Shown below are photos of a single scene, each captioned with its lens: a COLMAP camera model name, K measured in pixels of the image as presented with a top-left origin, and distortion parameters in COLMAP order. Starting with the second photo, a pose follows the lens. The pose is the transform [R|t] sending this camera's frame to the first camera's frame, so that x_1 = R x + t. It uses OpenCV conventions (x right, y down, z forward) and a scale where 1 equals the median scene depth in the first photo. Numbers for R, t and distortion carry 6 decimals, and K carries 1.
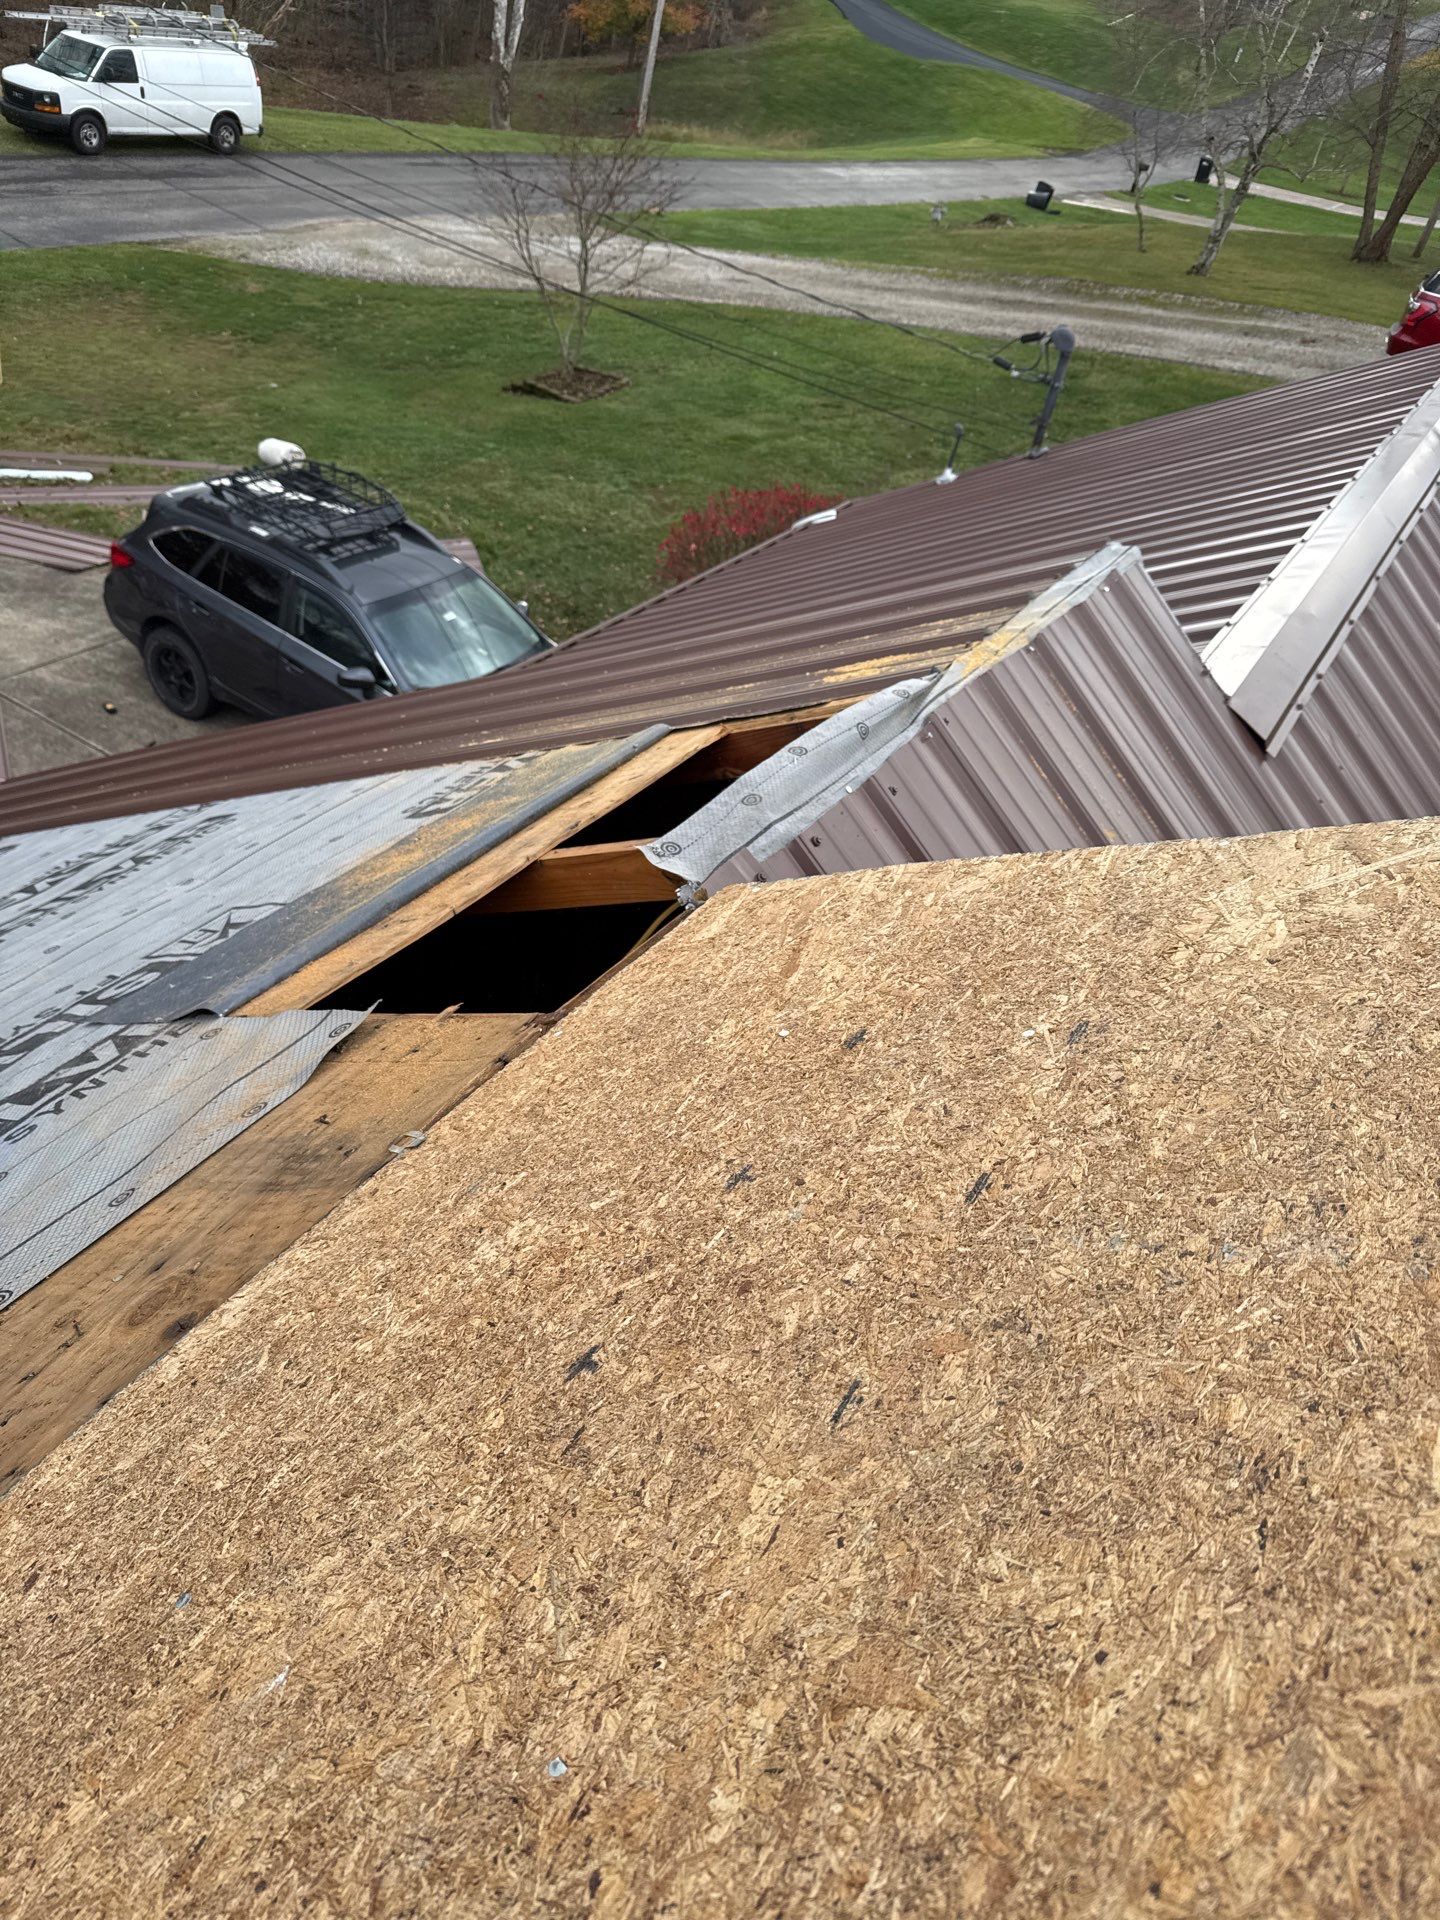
lens RADIAL K [[1316.7, 0, 720.1], [0, 1316.7, 959.8], [0, 0, 1]] dist [0.004666, 0.003364]
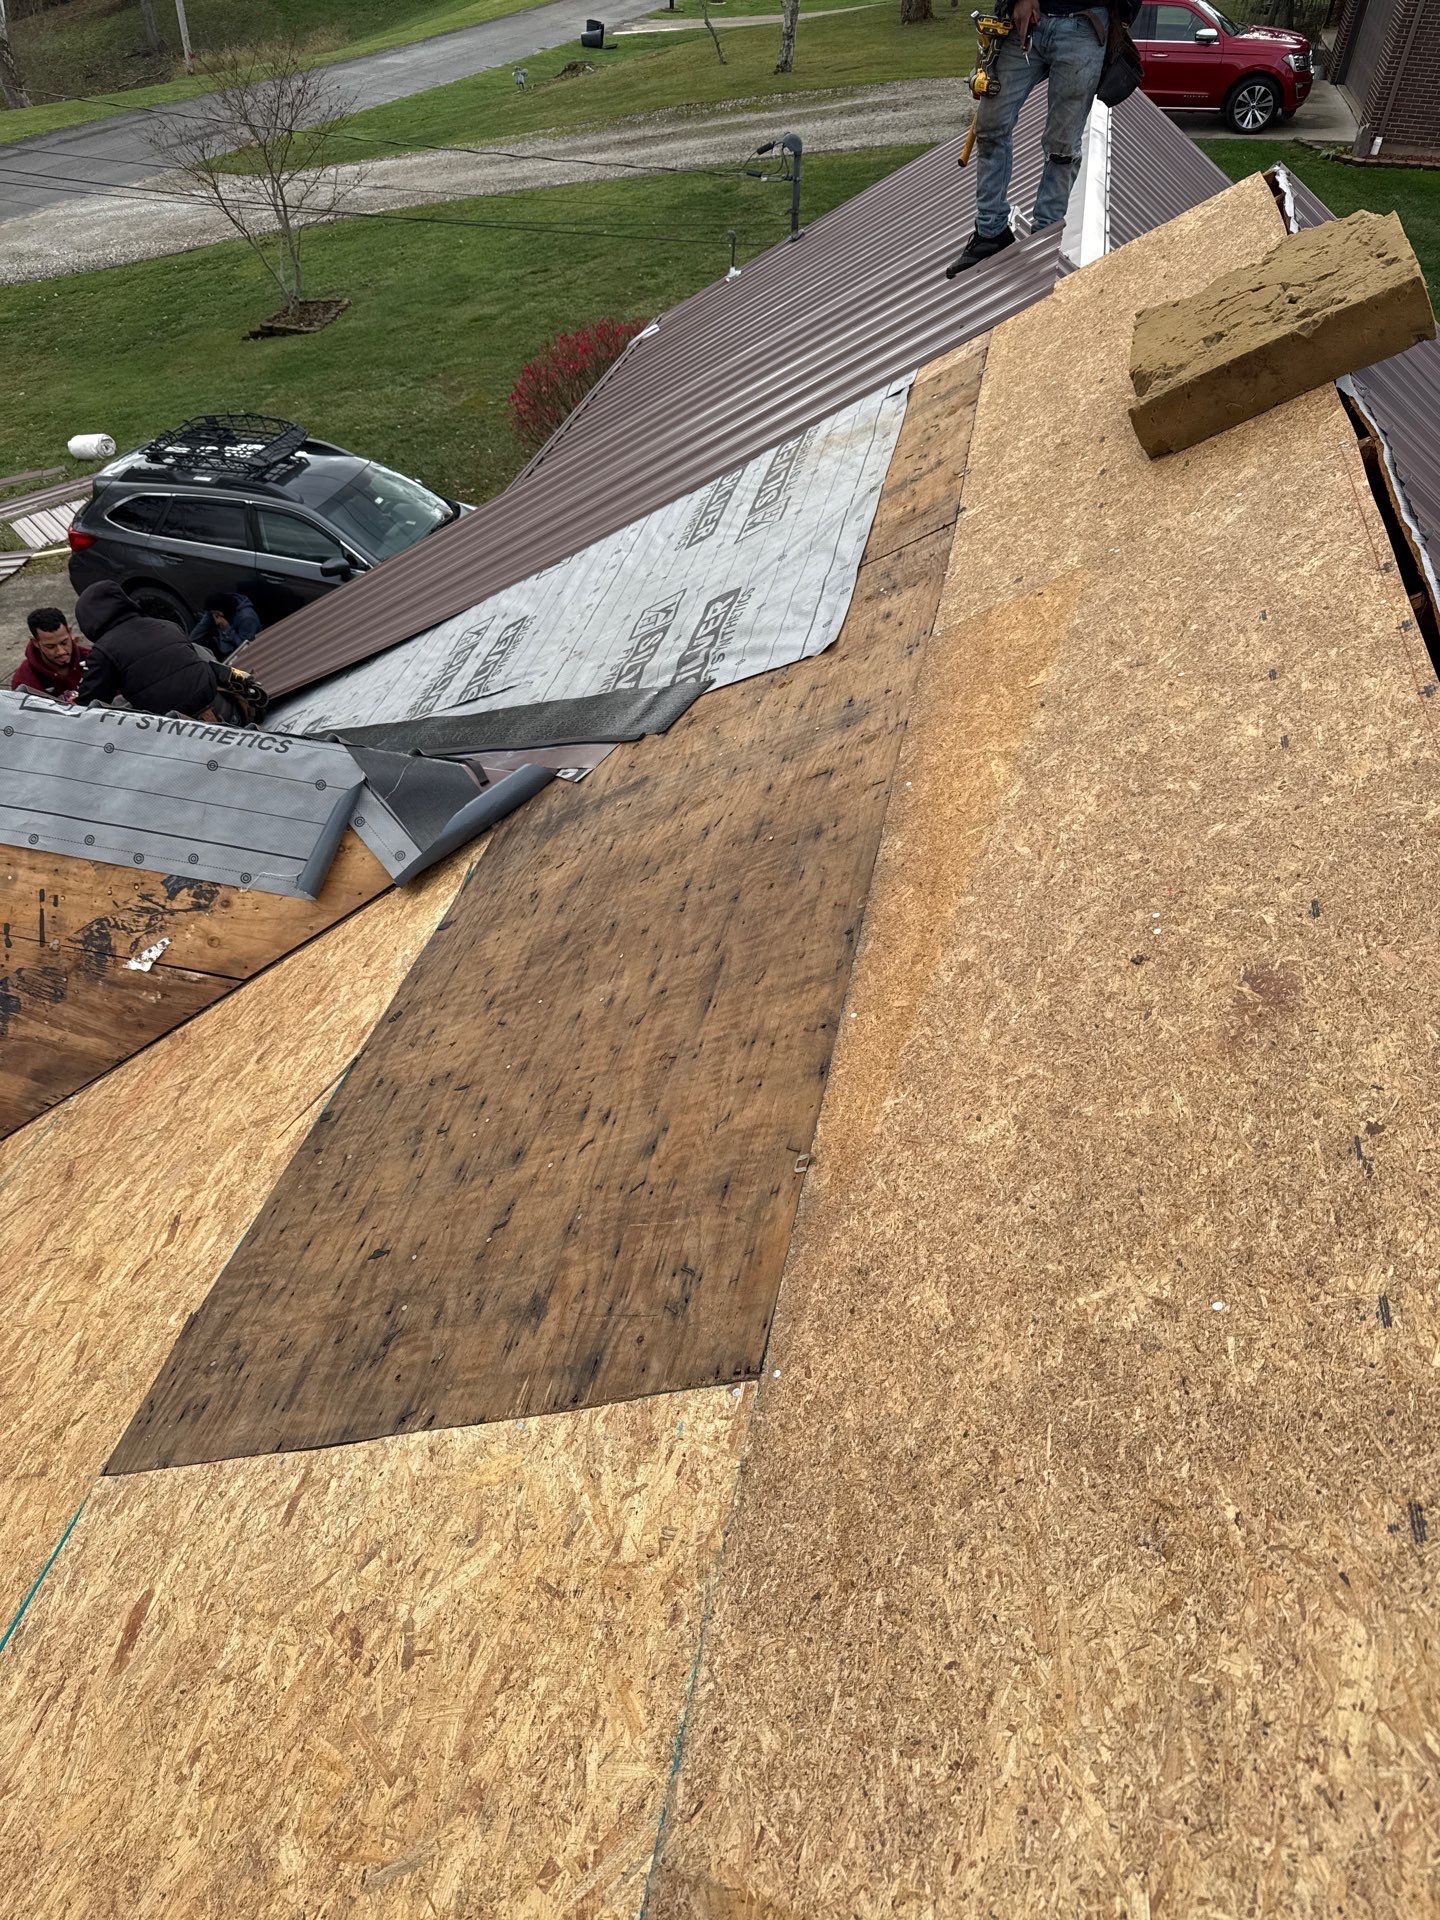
lens RADIAL K [[1316.7, 0, 720.1], [0, 1316.7, 959.8], [0, 0, 1]] dist [0.004666, 0.003364]
pose [[0.931254, -0.339664, 0.131891, -0.117863], [0.328626, 0.939294, 0.098648, 0.068439], [-0.157391, -0.048524, 0.986343, -0.156537]]
